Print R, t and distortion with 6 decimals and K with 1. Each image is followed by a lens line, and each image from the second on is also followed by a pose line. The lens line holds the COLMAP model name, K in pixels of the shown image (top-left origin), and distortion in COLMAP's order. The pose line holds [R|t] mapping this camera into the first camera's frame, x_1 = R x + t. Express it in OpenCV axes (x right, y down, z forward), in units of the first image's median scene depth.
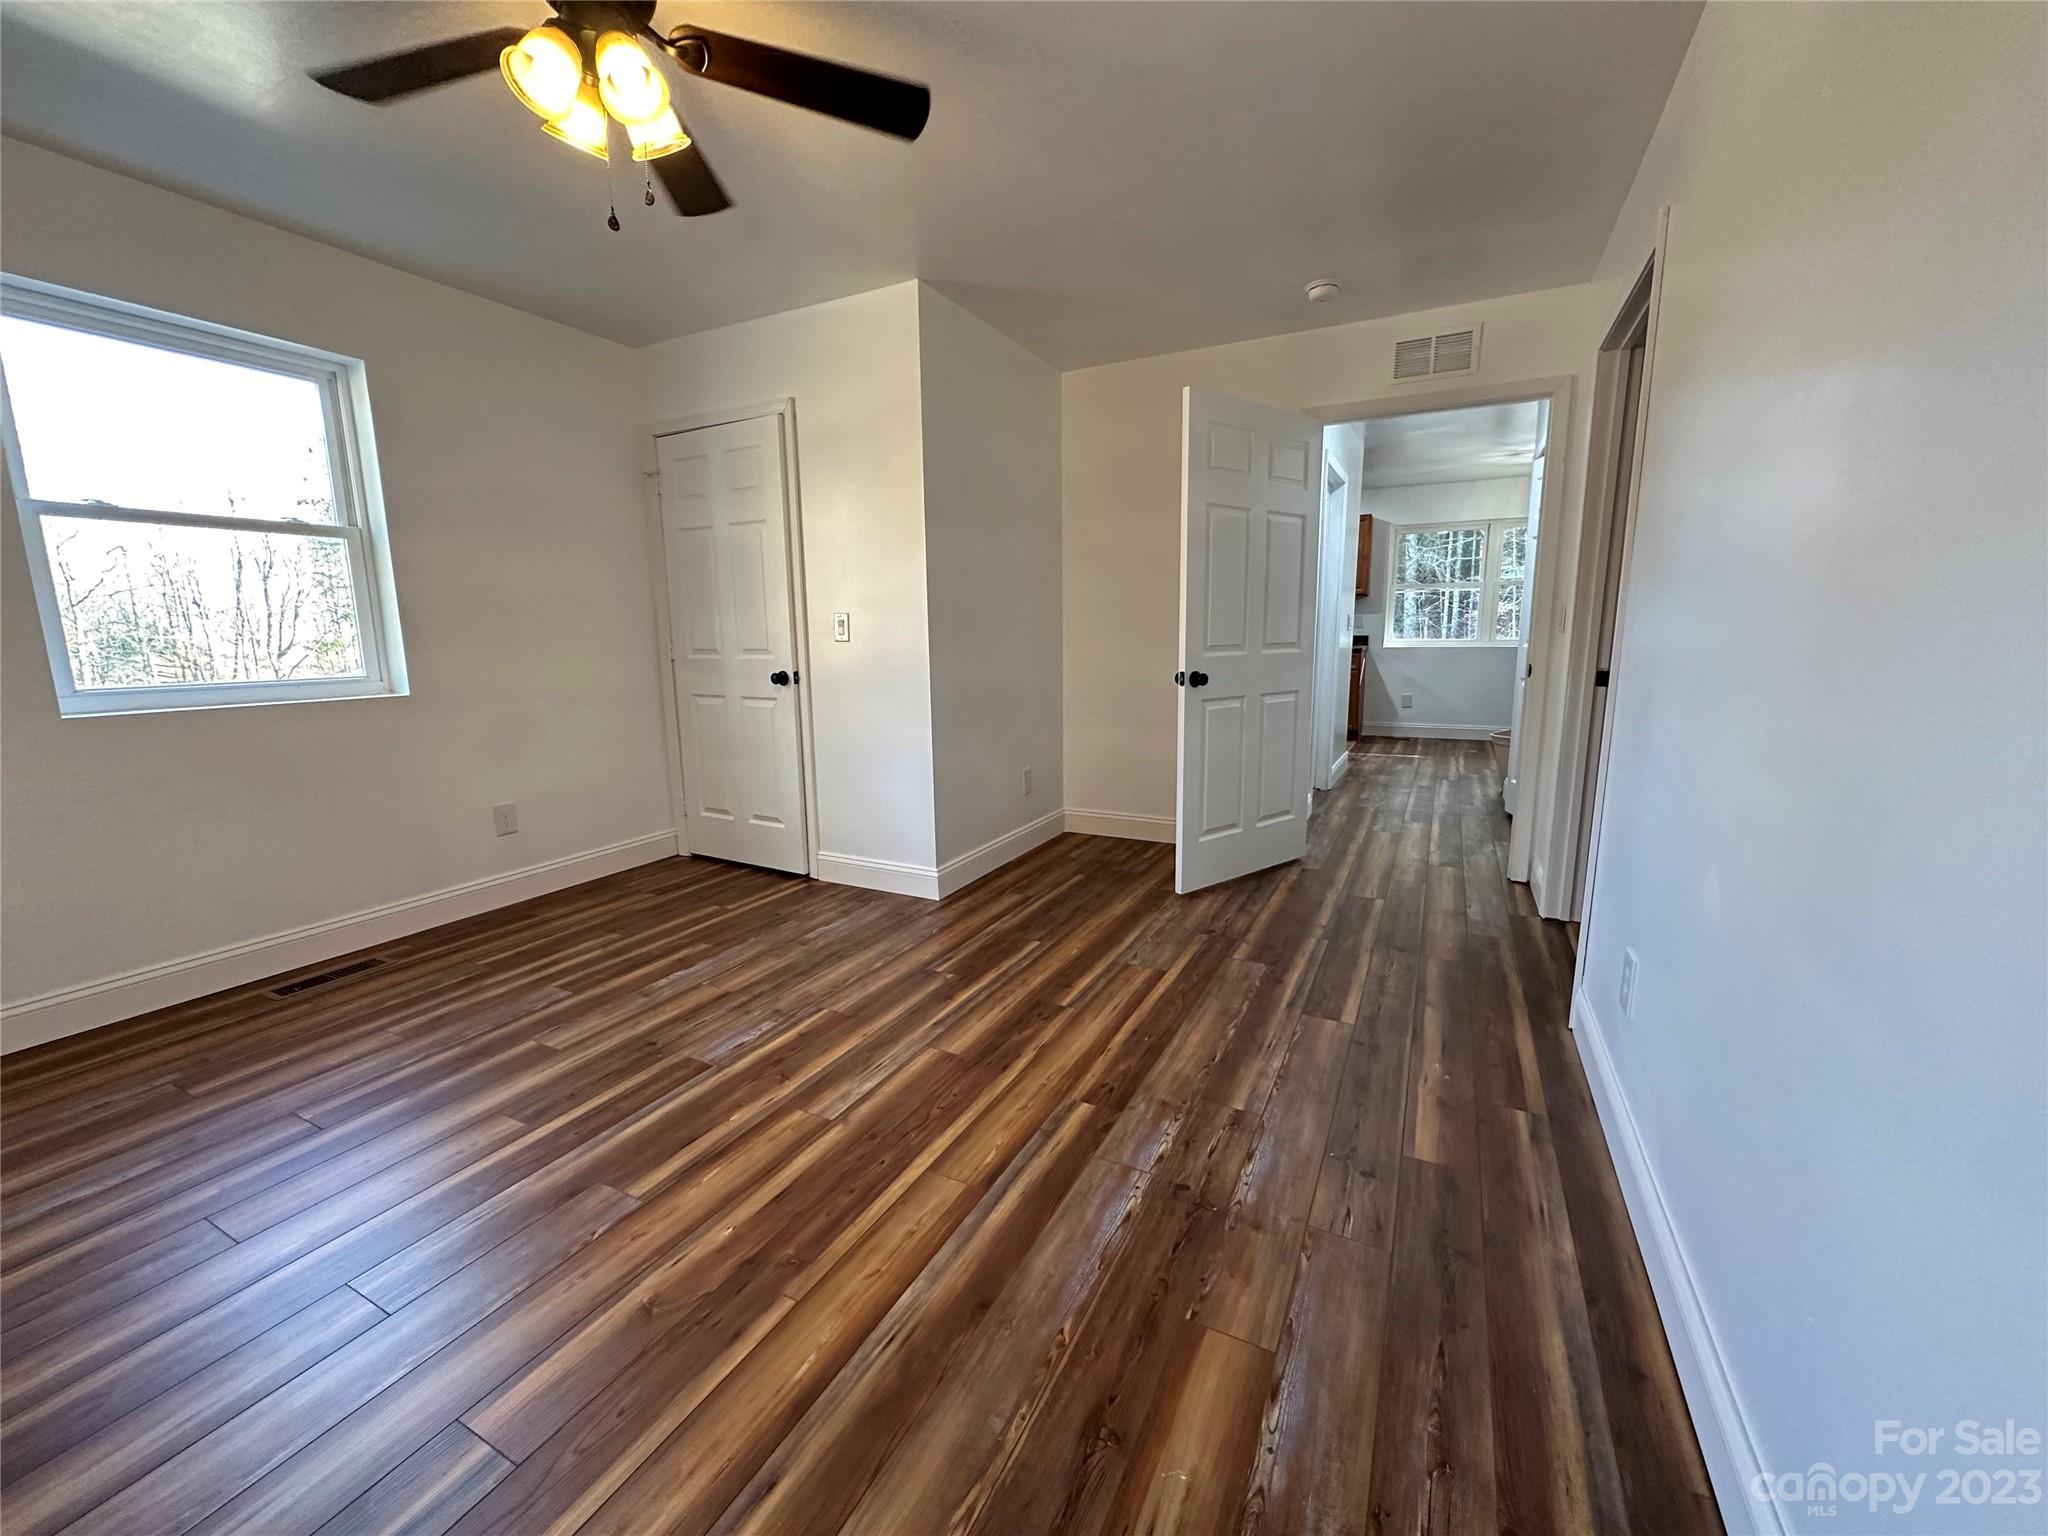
lens RADIAL K [[813.1, 0, 1020.6], [0, 813.1, 771.3], [0, 0, 1]] dist [0.000024, 0.000528]
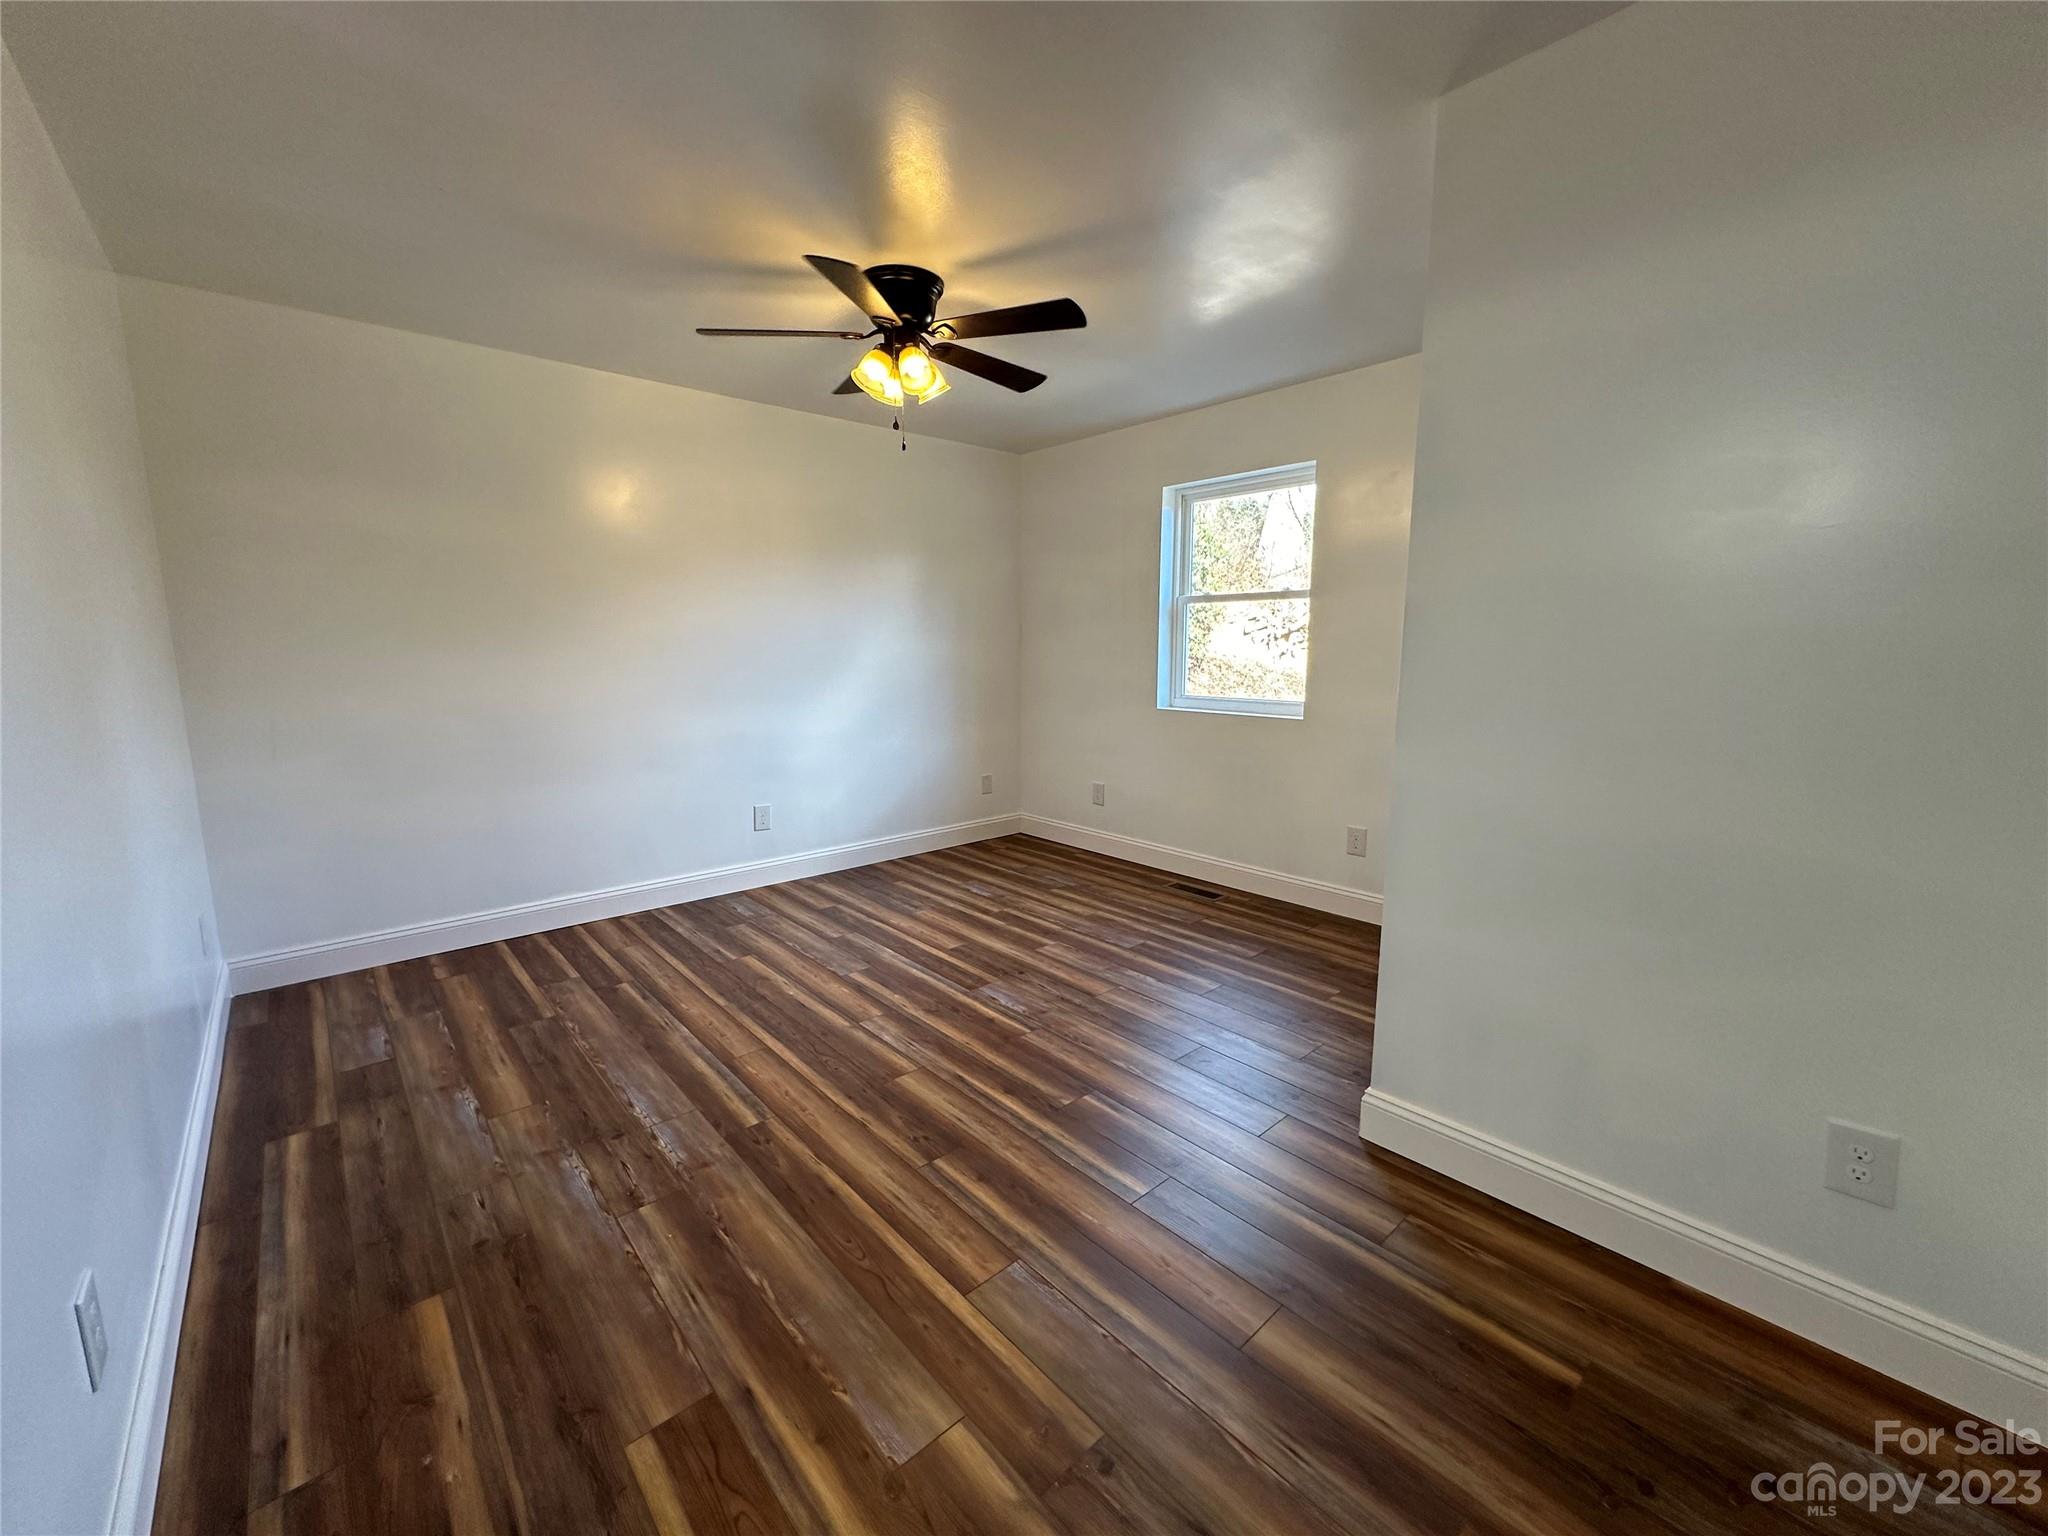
lens RADIAL K [[813.1, 0, 1019.7], [0, 813.1, 760.1], [0, 0, 1]] dist [0.000024, 0.000528]
pose [[-0.355264, 0.145527, -0.923369, 0.788137], [-0.154342, 0.965117, 0.211489, -0.314247], [0.921936, 0.217649, -0.320410, 1.374021]]
